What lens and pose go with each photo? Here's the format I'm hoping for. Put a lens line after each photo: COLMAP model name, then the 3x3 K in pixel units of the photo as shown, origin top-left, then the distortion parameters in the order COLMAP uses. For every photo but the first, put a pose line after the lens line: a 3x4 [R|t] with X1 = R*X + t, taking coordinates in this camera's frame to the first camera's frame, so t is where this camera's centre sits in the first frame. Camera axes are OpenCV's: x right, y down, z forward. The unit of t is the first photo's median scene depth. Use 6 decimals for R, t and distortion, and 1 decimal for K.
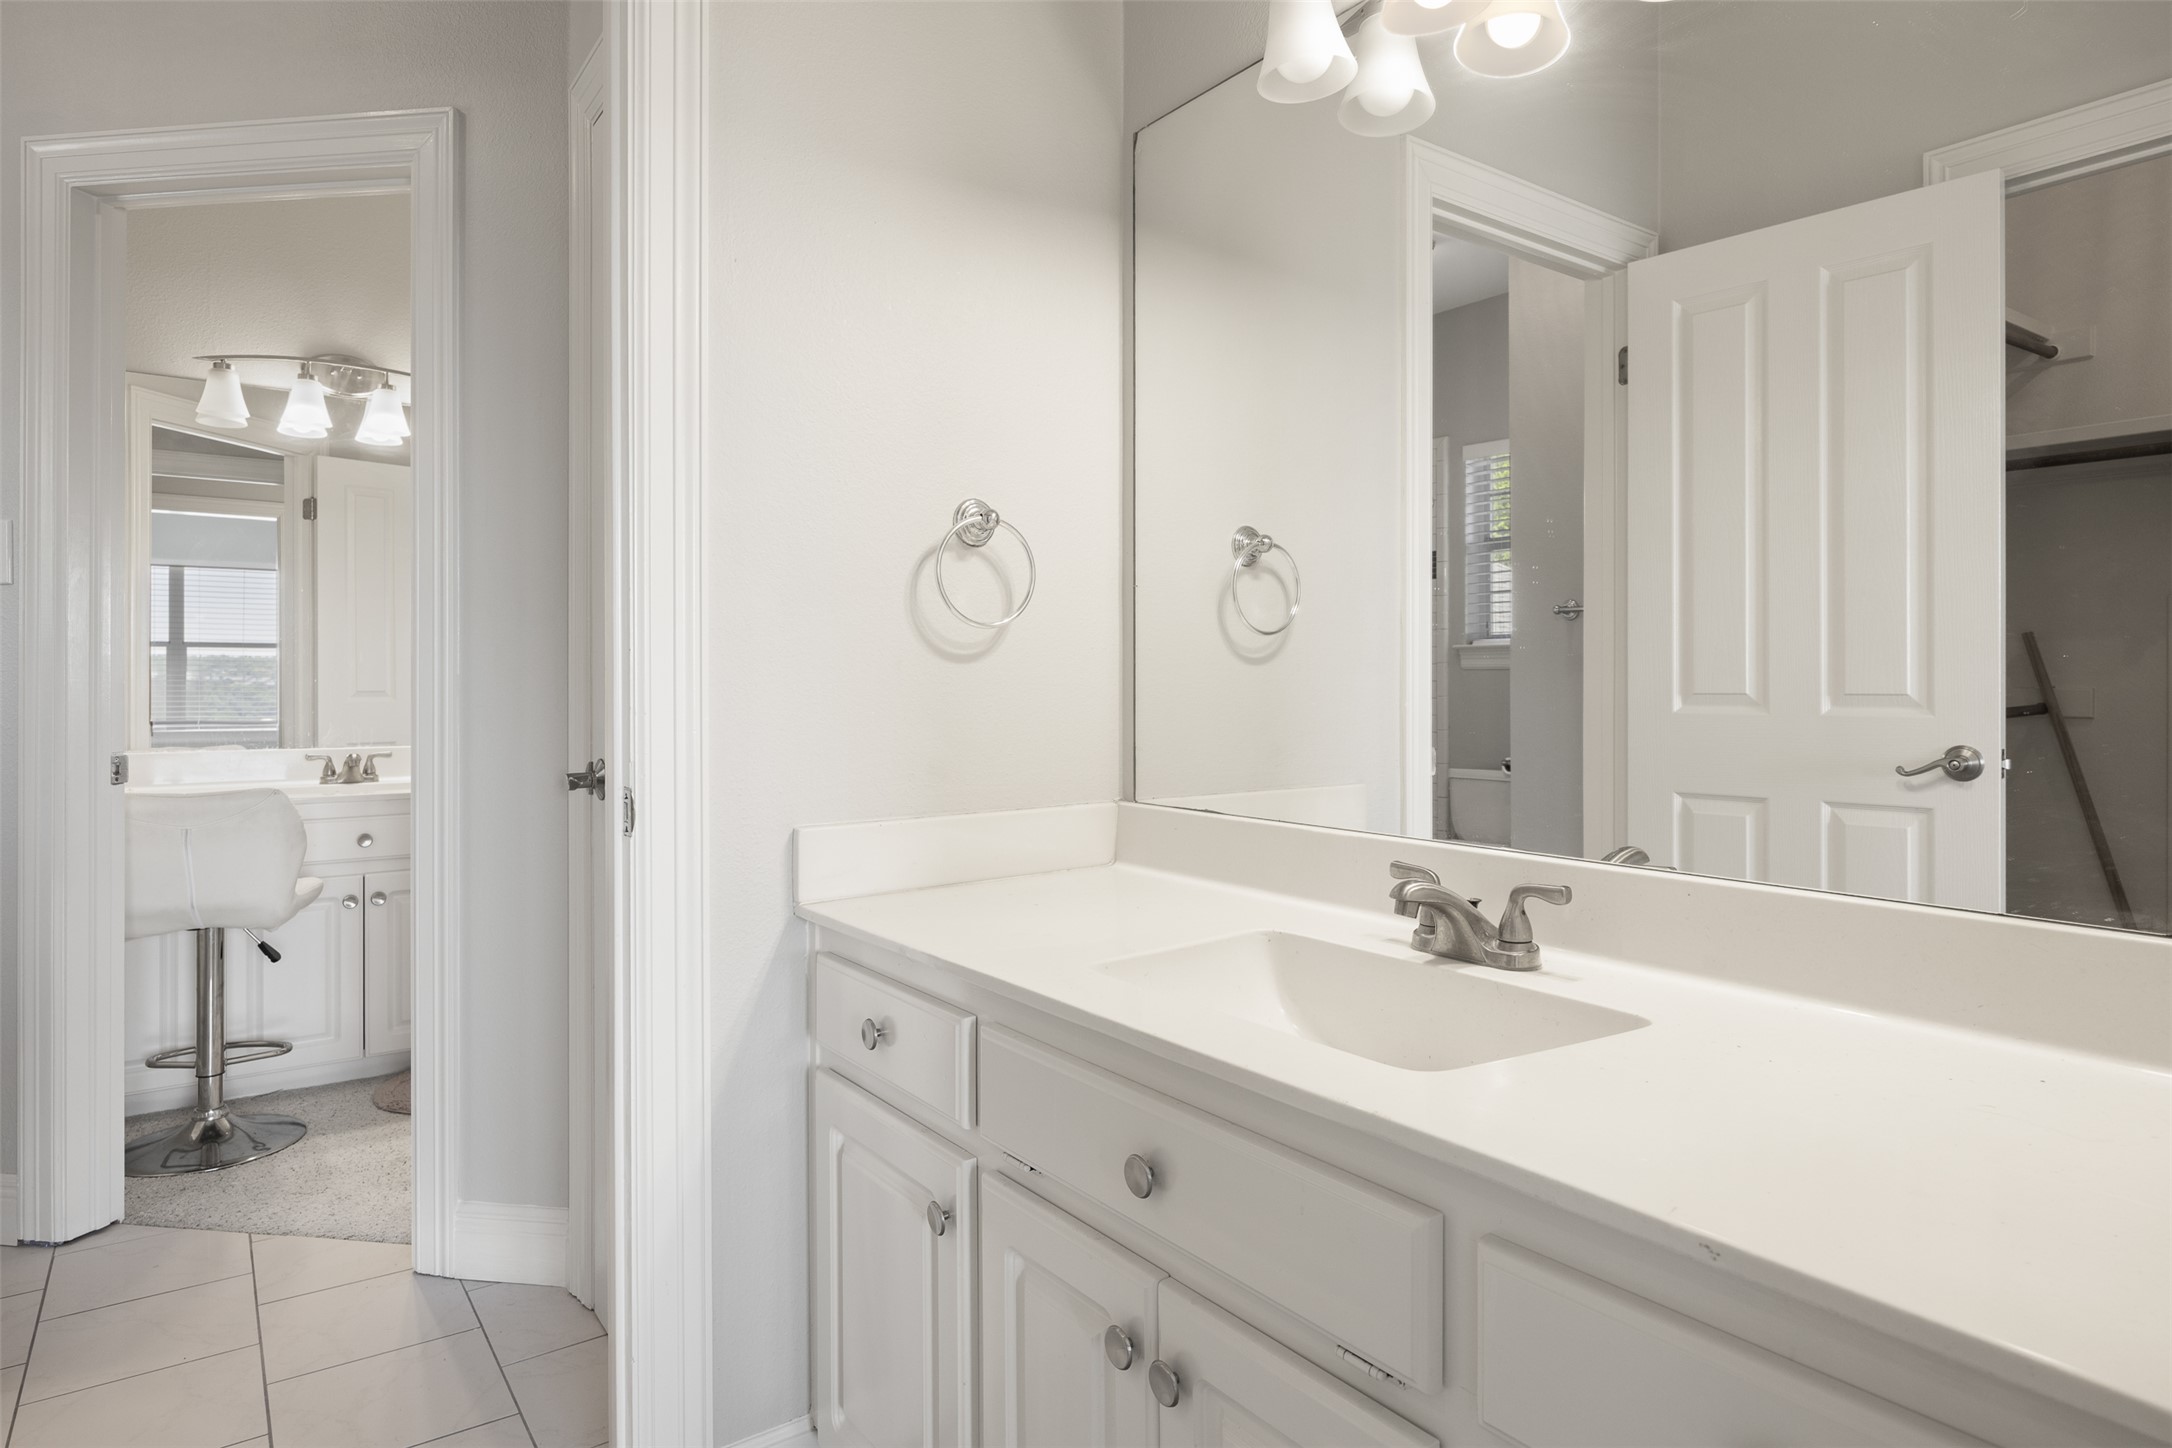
lens RADIAL K [[1222.8, 0, 1086.6], [0, 1222.8, 685.6], [0, 0, 1]] dist [-0.001104, 0.000226]
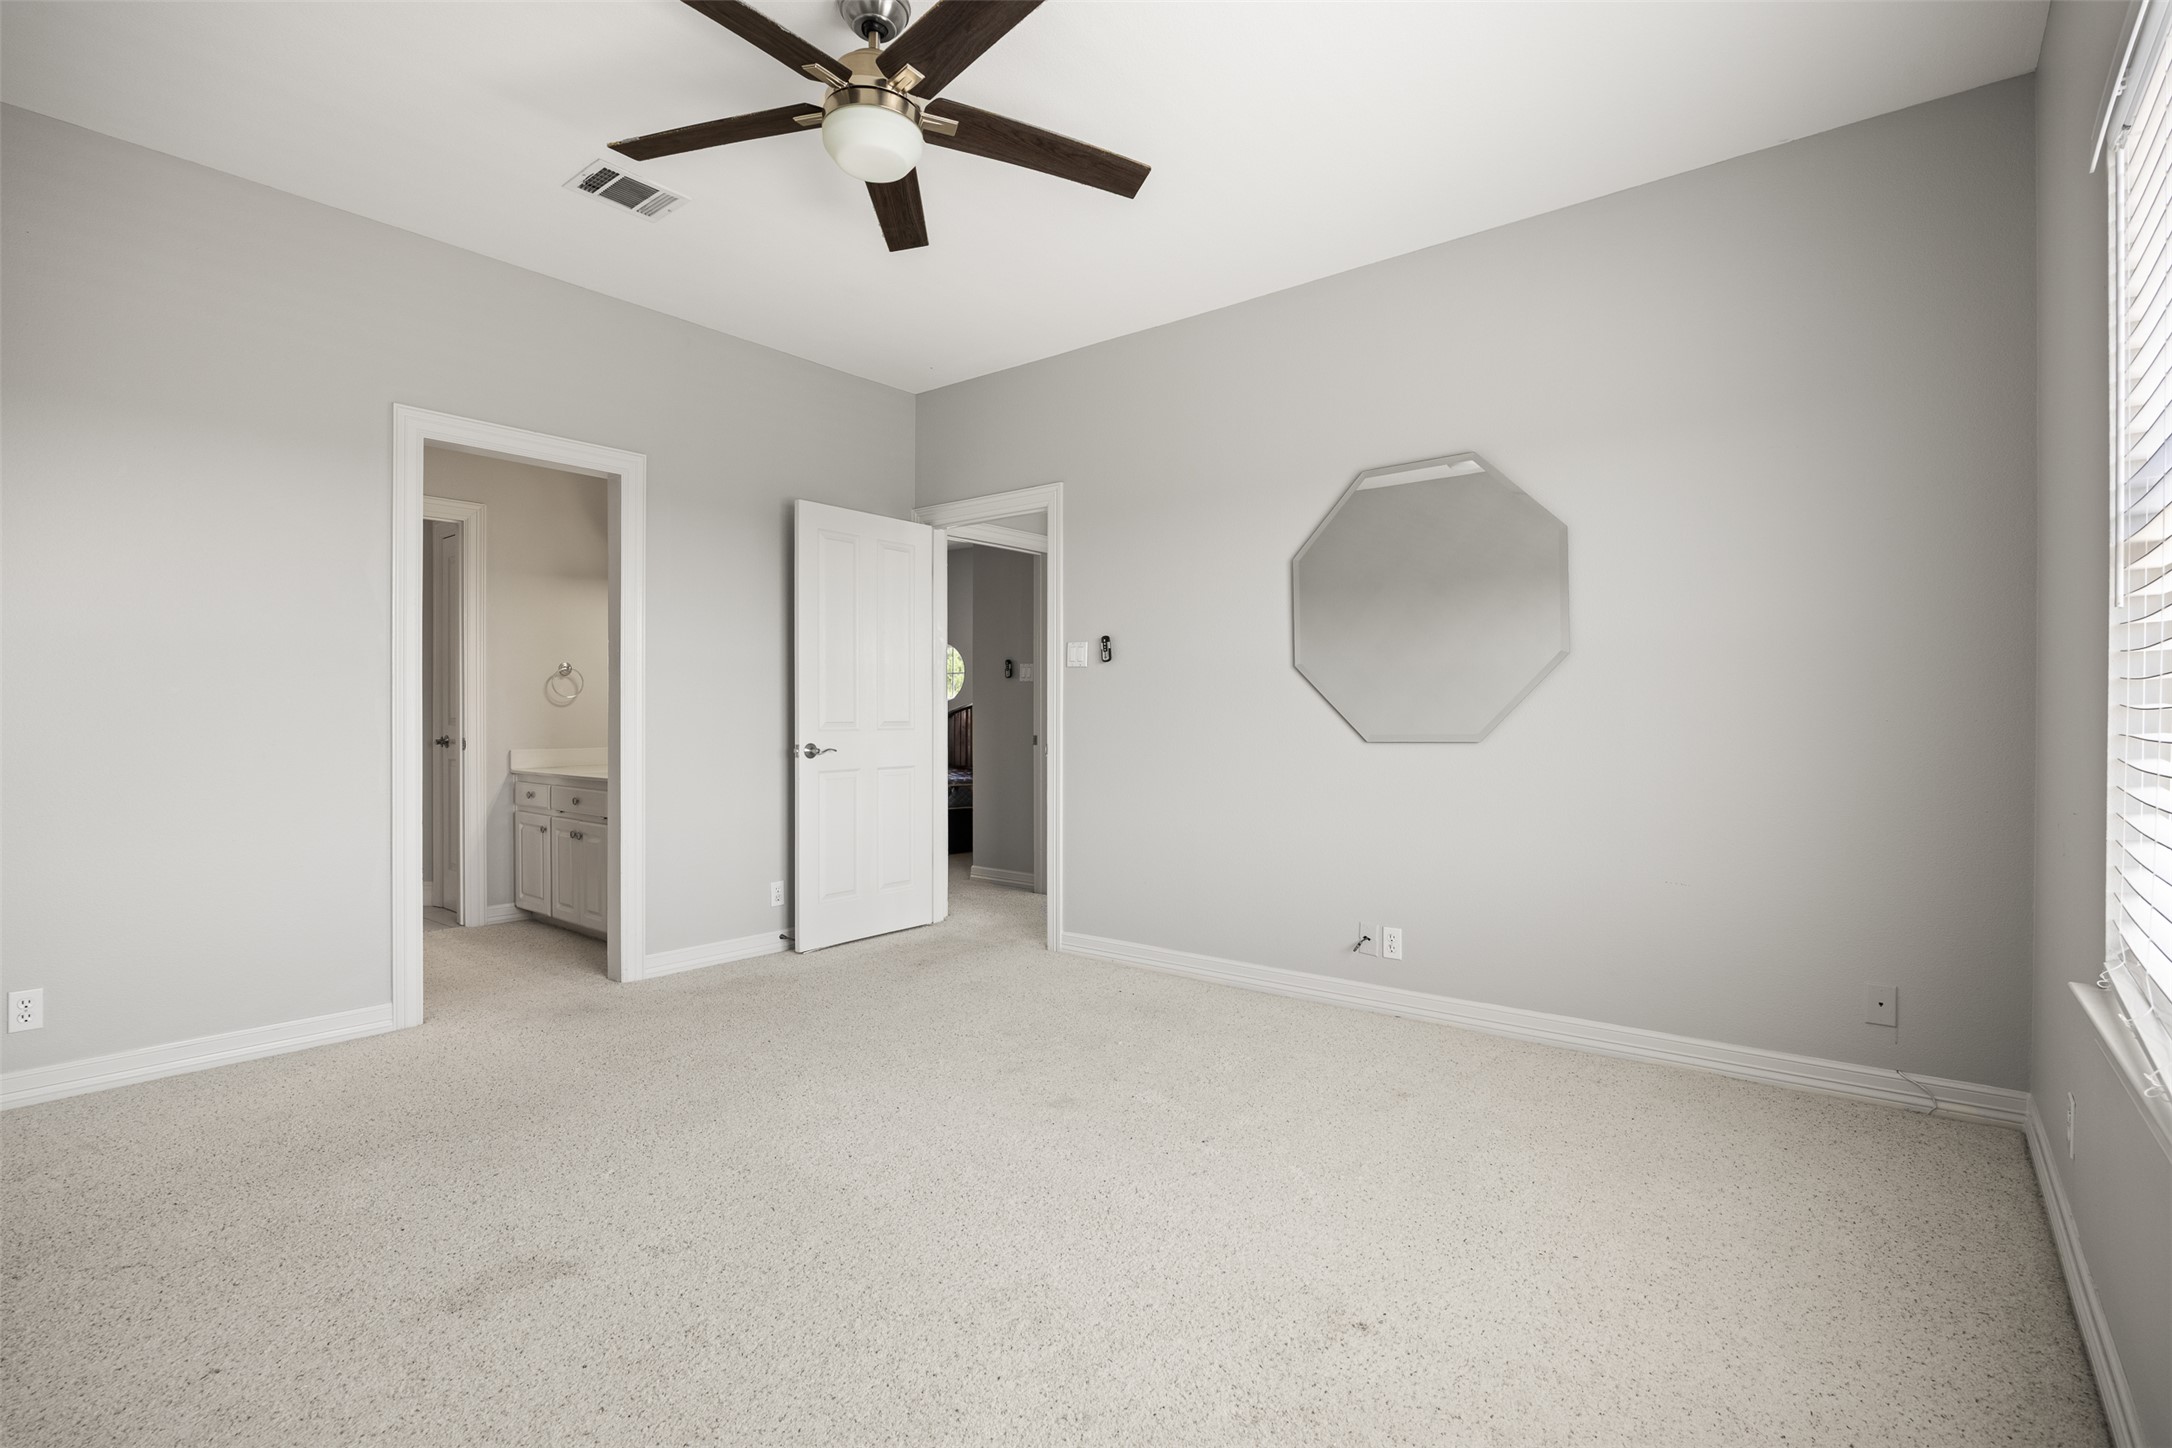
lens RADIAL K [[1003.4, 0, 1086.0], [0, 1003.4, 724.0], [0, 0, 1]] dist [-0.001076, -0.000097]
pose [[0.967781, 0.000444, 0.251794, 0.757576], [-0.001302, 0.999994, 0.003241, 0.023310], [-0.251791, -0.003465, 0.967775, -2.638985]]
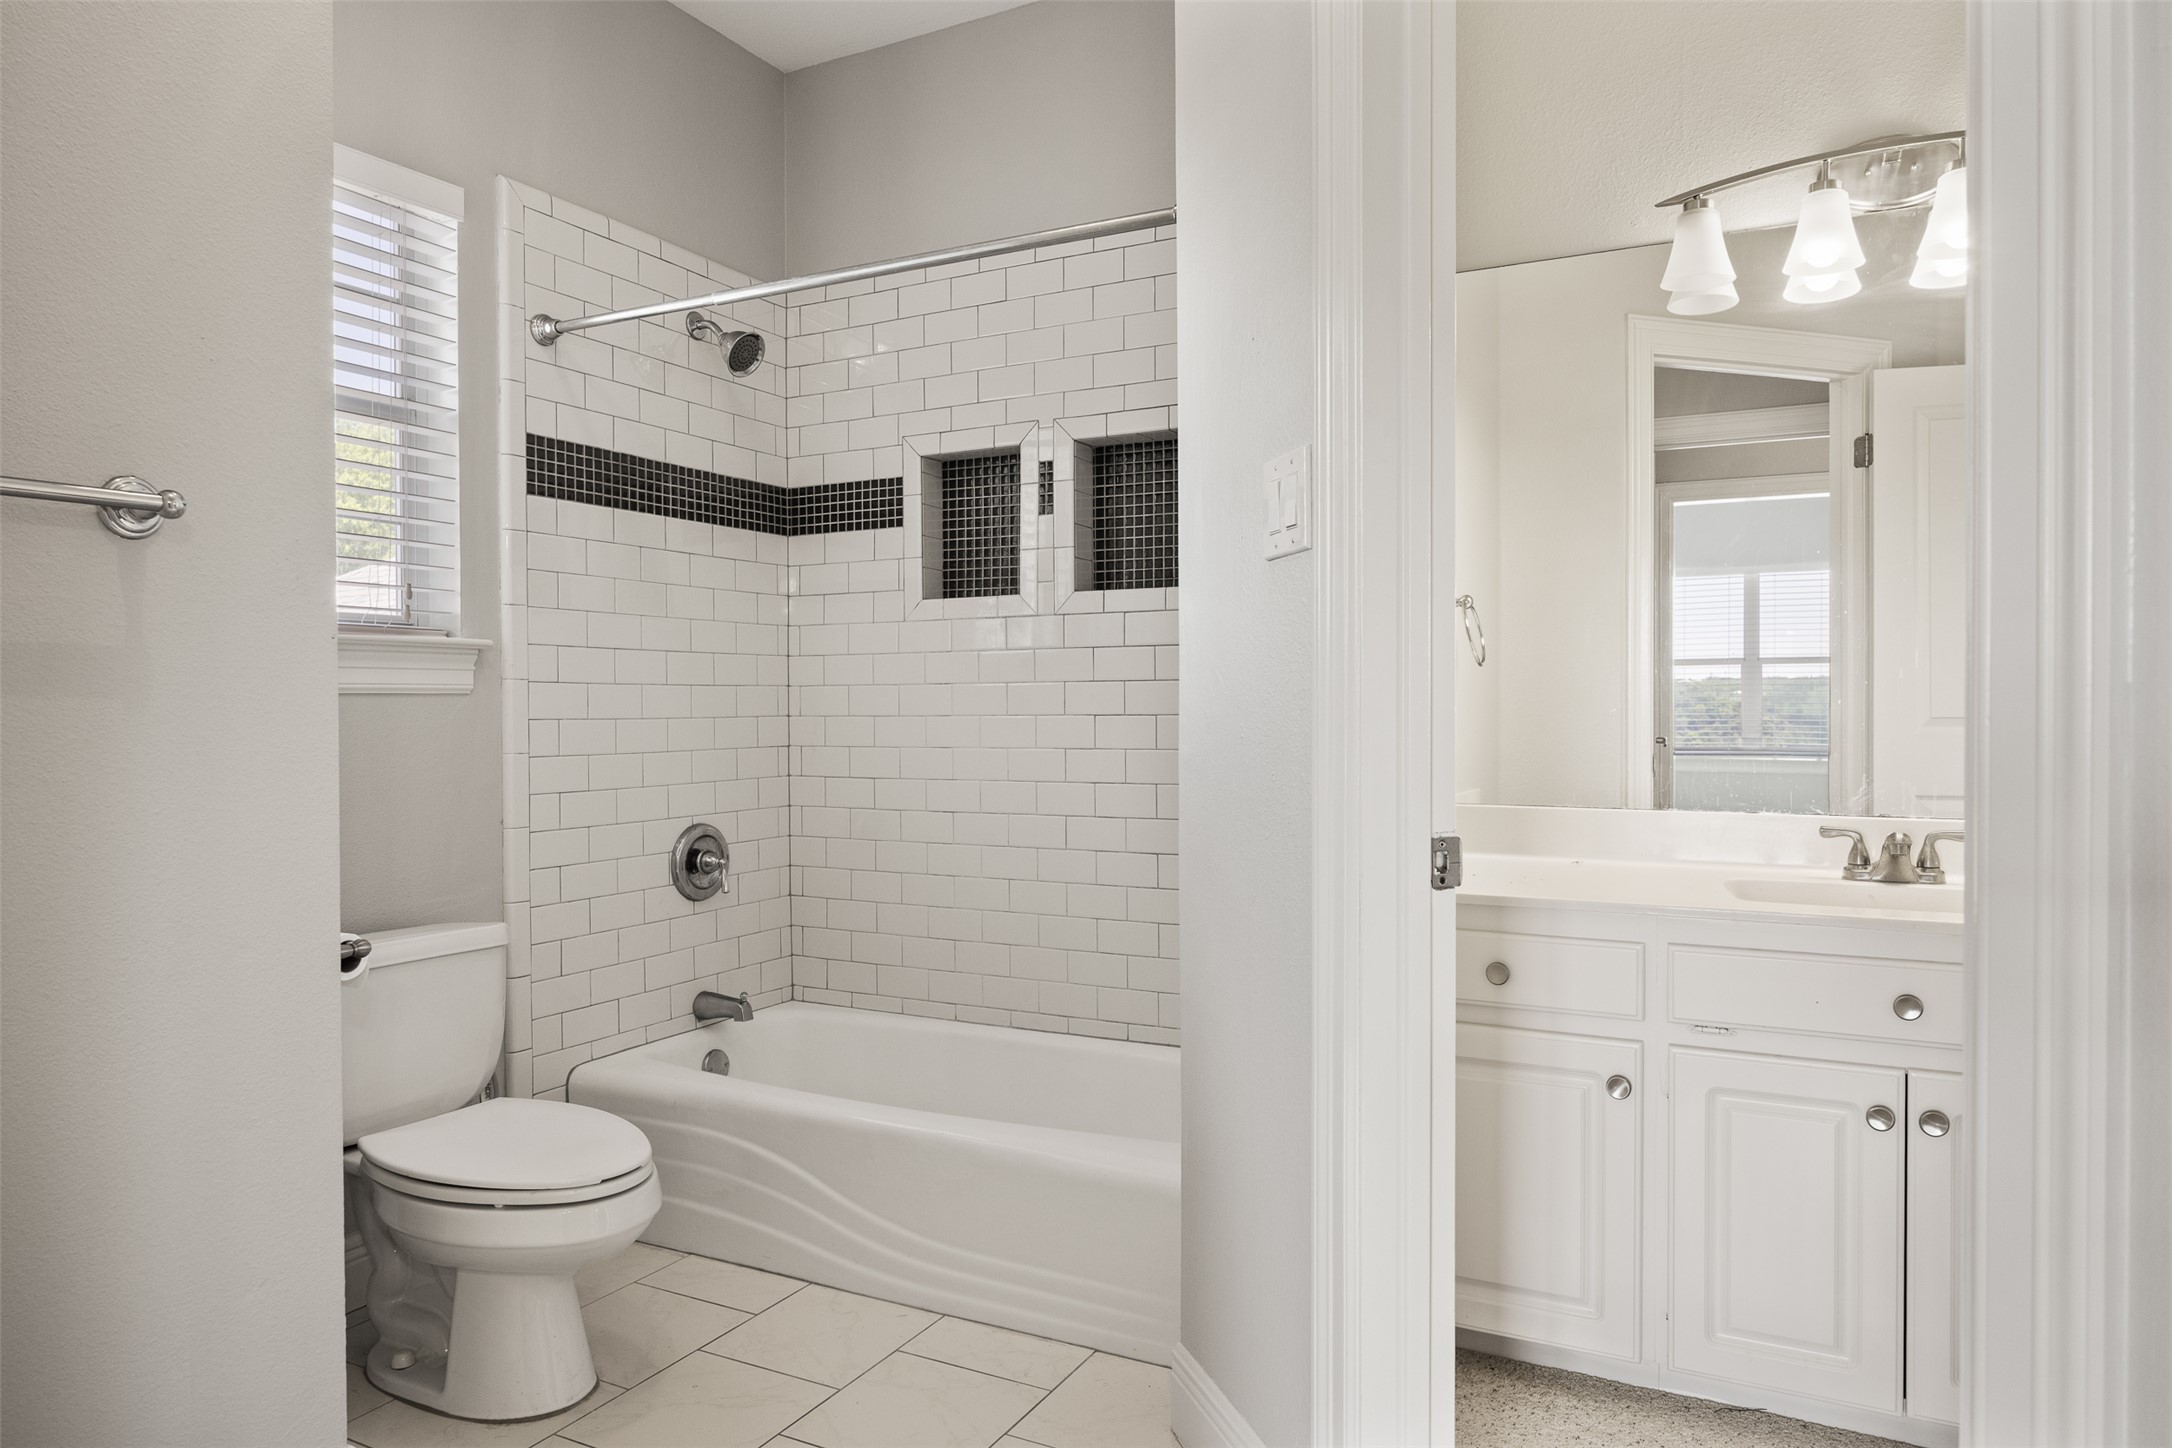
lens RADIAL K [[1365.4, 0, 1086.0], [0, 1365.4, 724.0], [0, 0, 1]] dist [-0.003993, -0.001130]
pose [[0.443363, 0.010836, -0.896277, -0.199933], [0.002295, 0.999910, 0.013224, -0.003197], [0.896339, -0.007920, 0.443298, 0.379627]]
